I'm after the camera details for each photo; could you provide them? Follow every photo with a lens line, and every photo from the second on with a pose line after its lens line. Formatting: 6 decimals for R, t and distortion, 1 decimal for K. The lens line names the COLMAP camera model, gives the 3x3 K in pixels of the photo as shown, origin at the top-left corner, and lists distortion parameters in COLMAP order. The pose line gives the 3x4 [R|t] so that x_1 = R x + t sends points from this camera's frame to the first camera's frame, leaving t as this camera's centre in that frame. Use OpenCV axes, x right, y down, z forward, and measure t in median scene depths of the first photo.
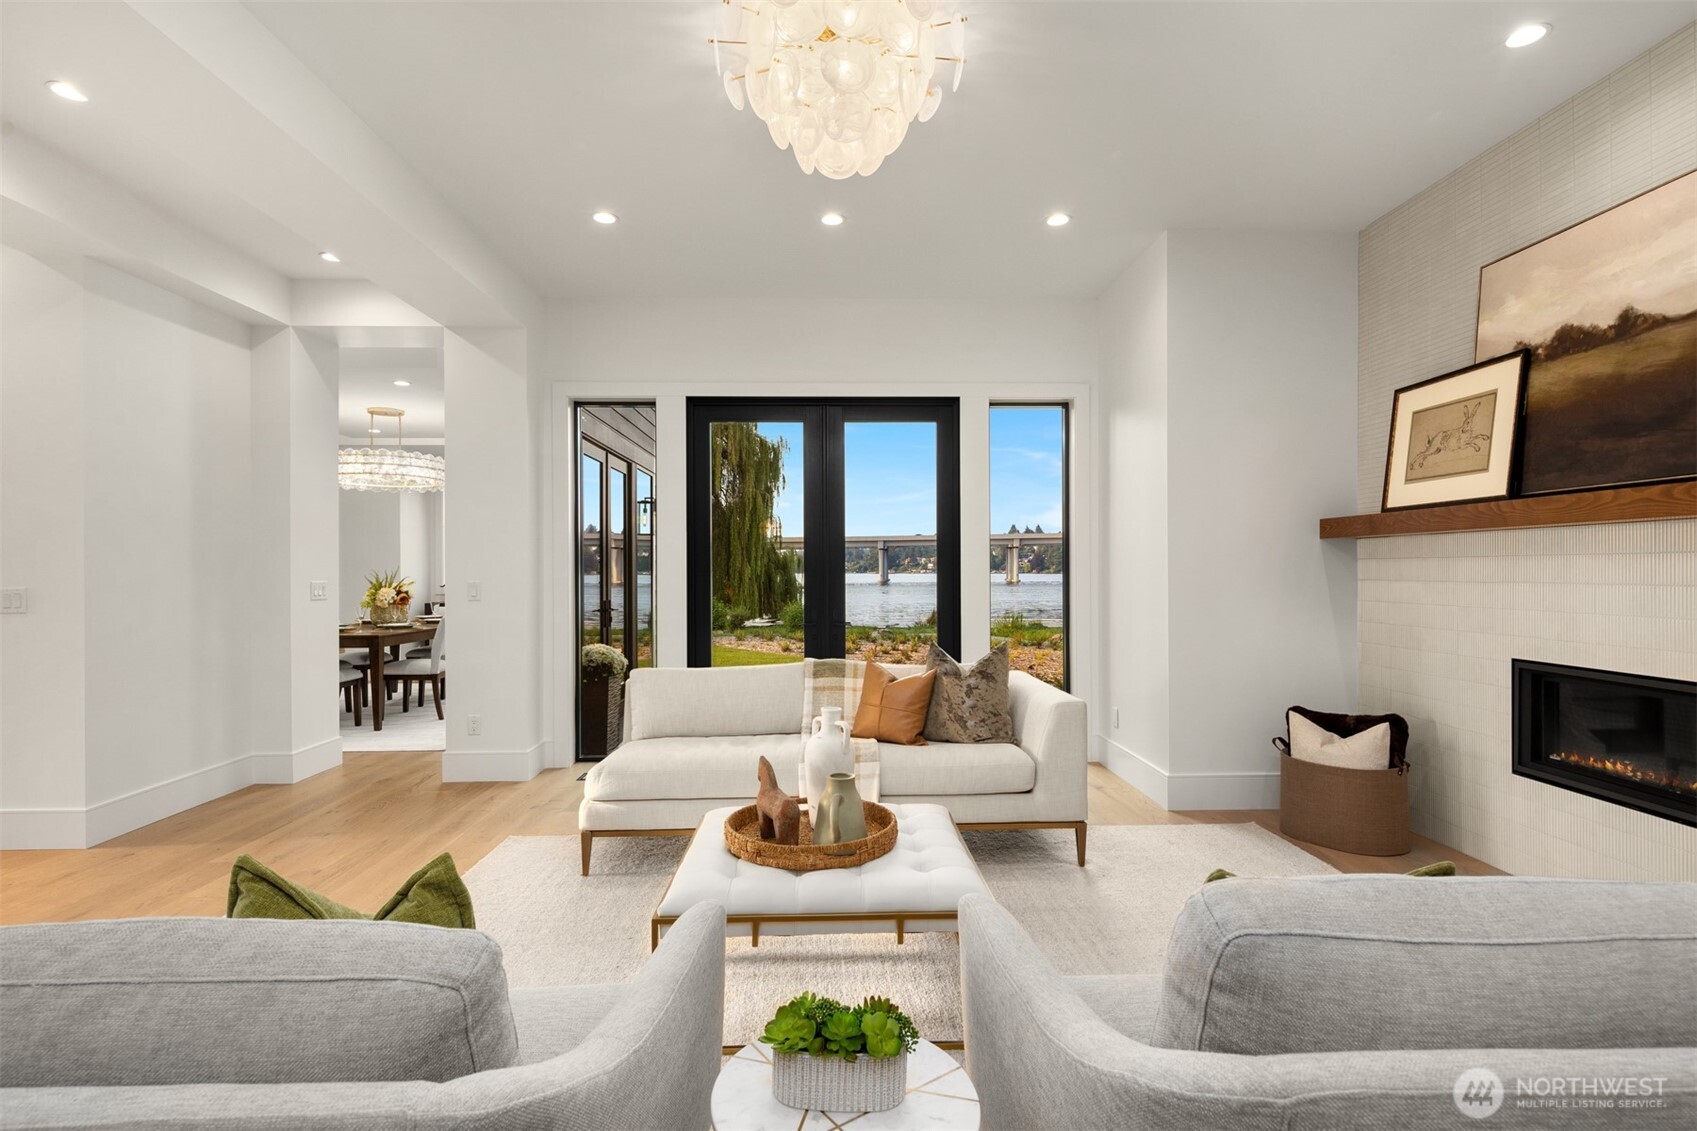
lens RADIAL K [[821.3, 0, 845.1], [0, 821.3, 573.3], [0, 0, 1]] dist [-0.000794, -0.001212]
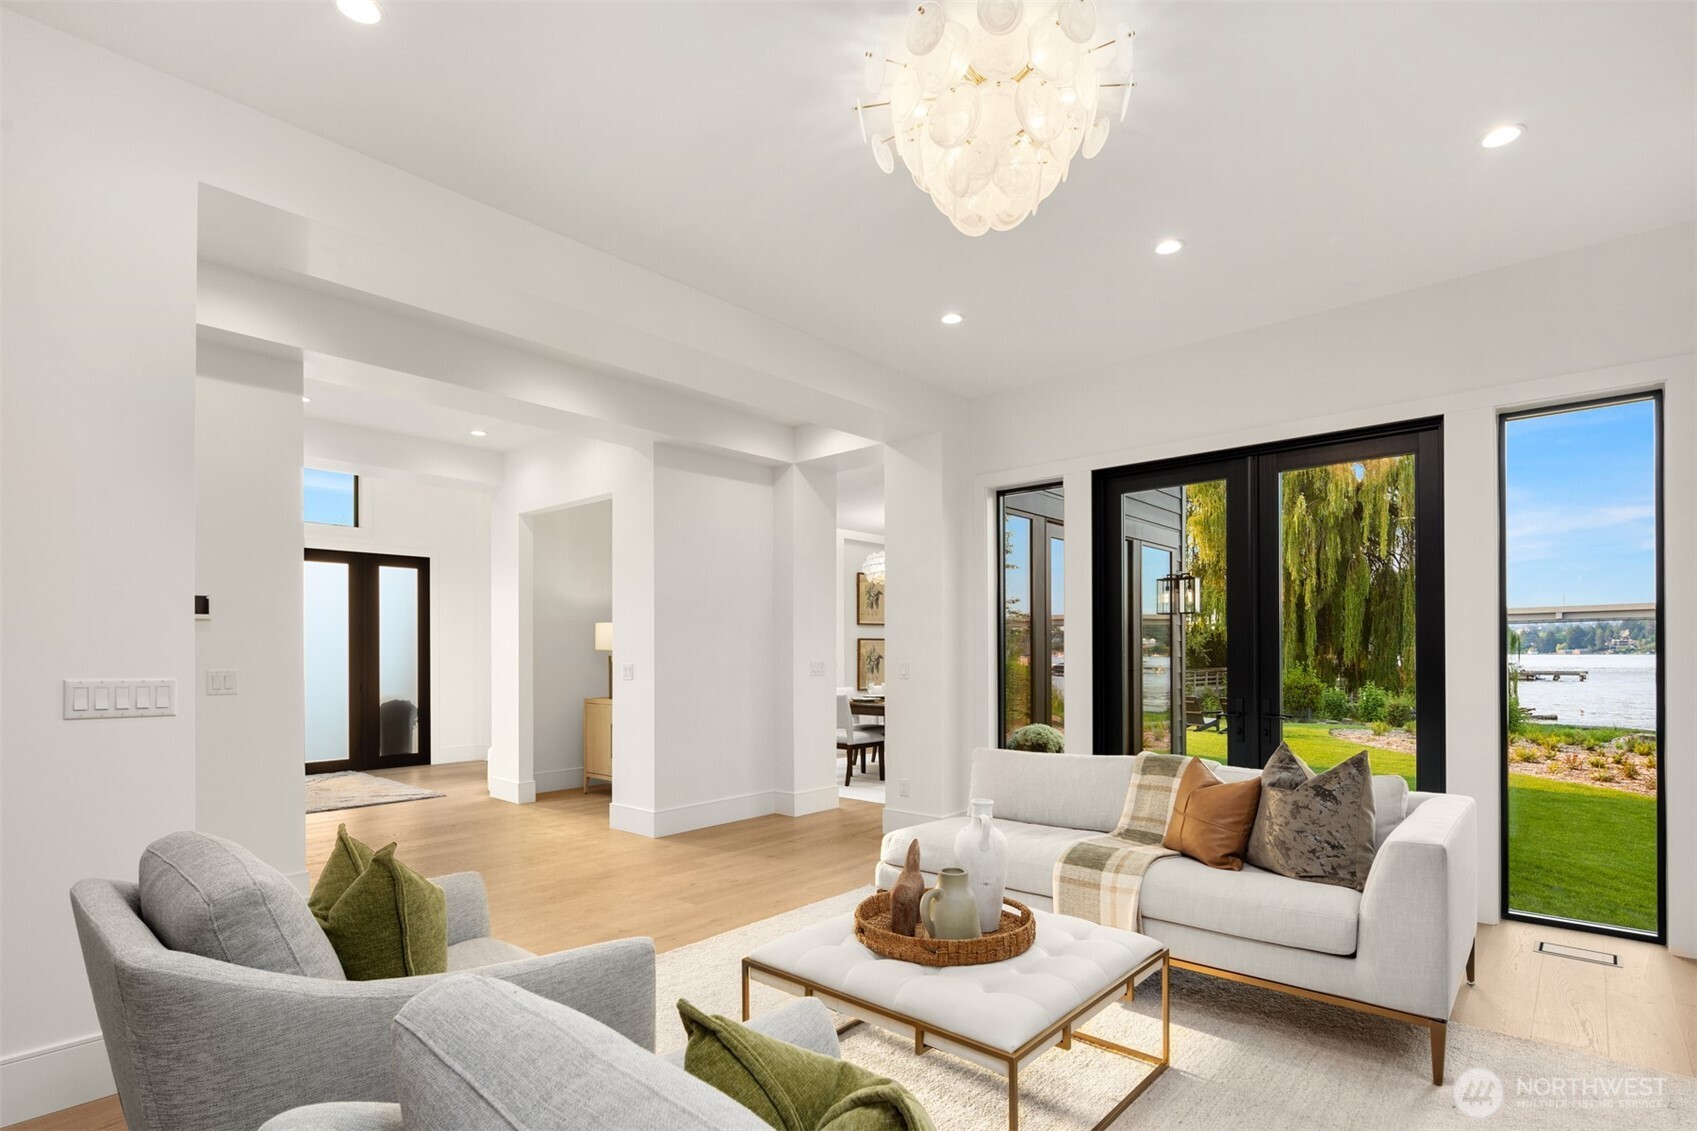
lens RADIAL K [[822.3, 0, 852.0], [0, 822.3, 657.4], [0, 0, 1]] dist [-0.003165, -0.000505]
pose [[0.728633, 0.004759, -0.684888, 0.371195], [-0.001724, 0.999985, 0.005115, -0.002736], [0.684902, -0.002546, 0.728630, 0.153802]]
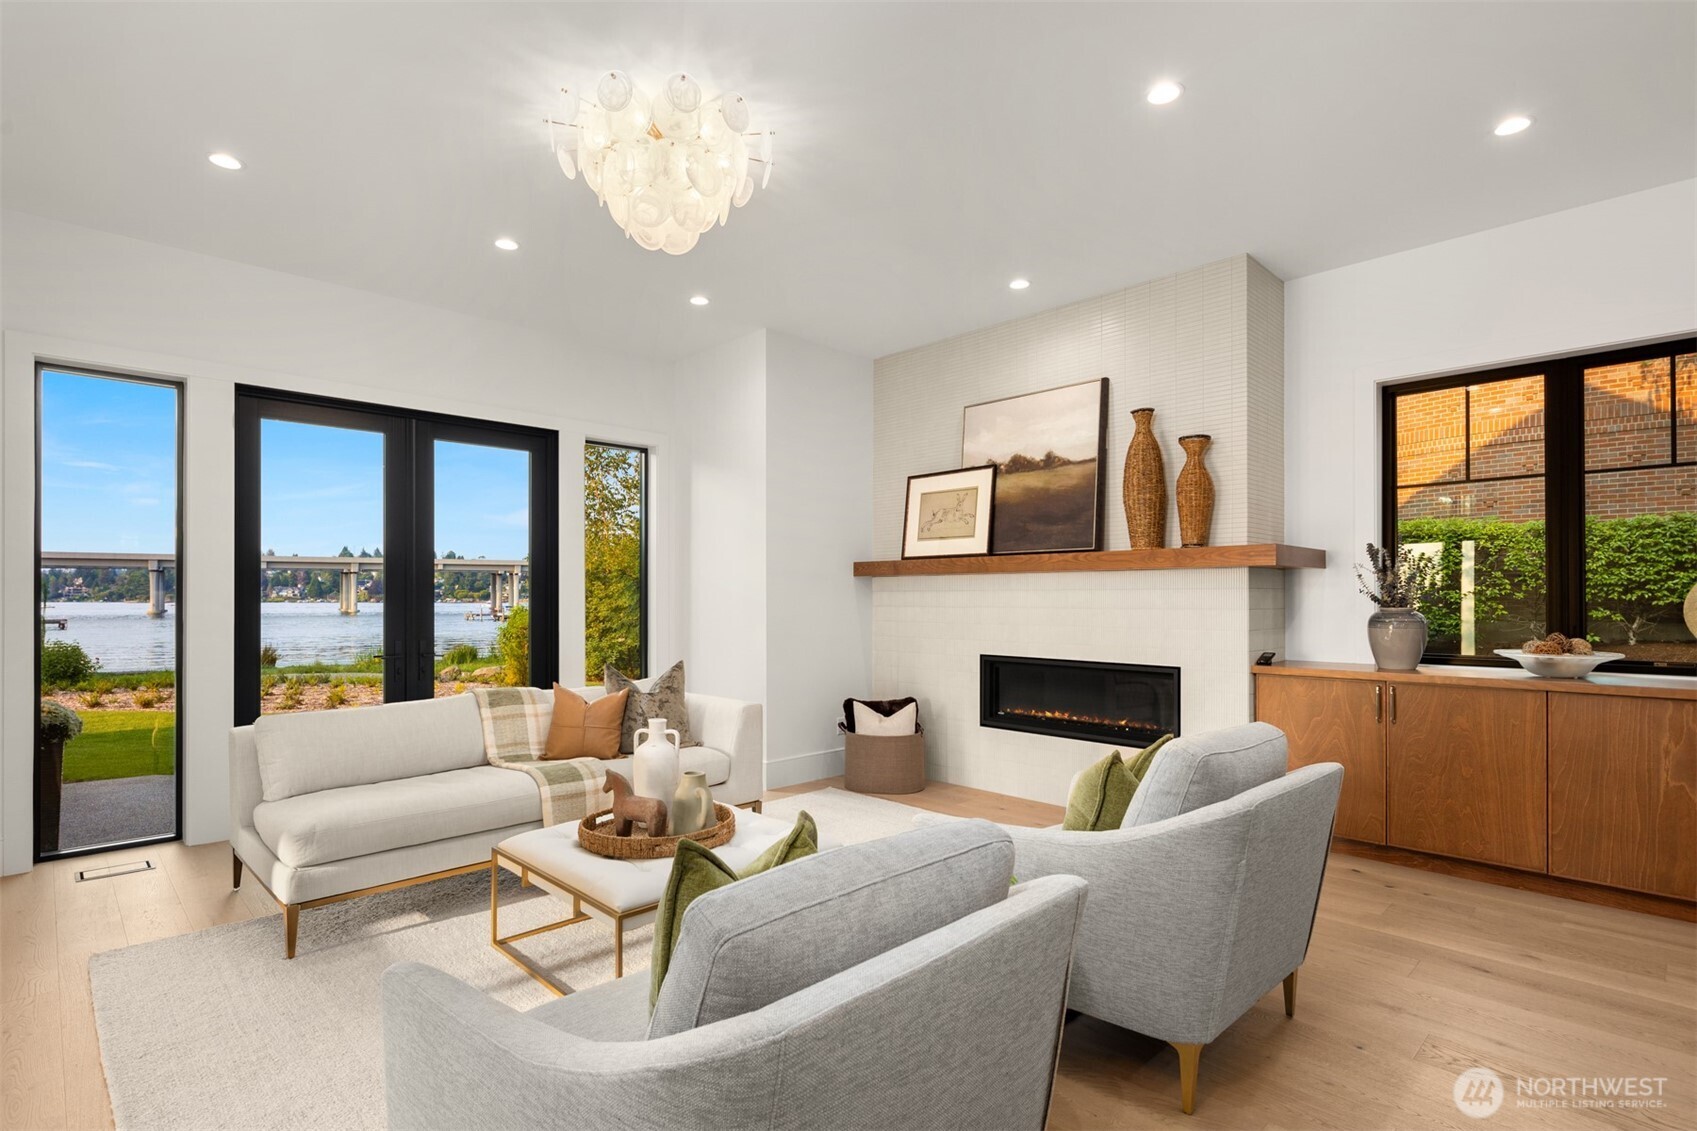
lens RADIAL K [[833.9, 0, 829.0], [0, 833.9, 596.9], [0, 0, 1]] dist [0.001544, -0.000020]
pose [[0.738117, 0.004986, 0.674655, -0.448417], [-0.000441, 0.999976, -0.006908, 0.002424], [-0.674673, 0.004801, 0.738101, -0.004991]]
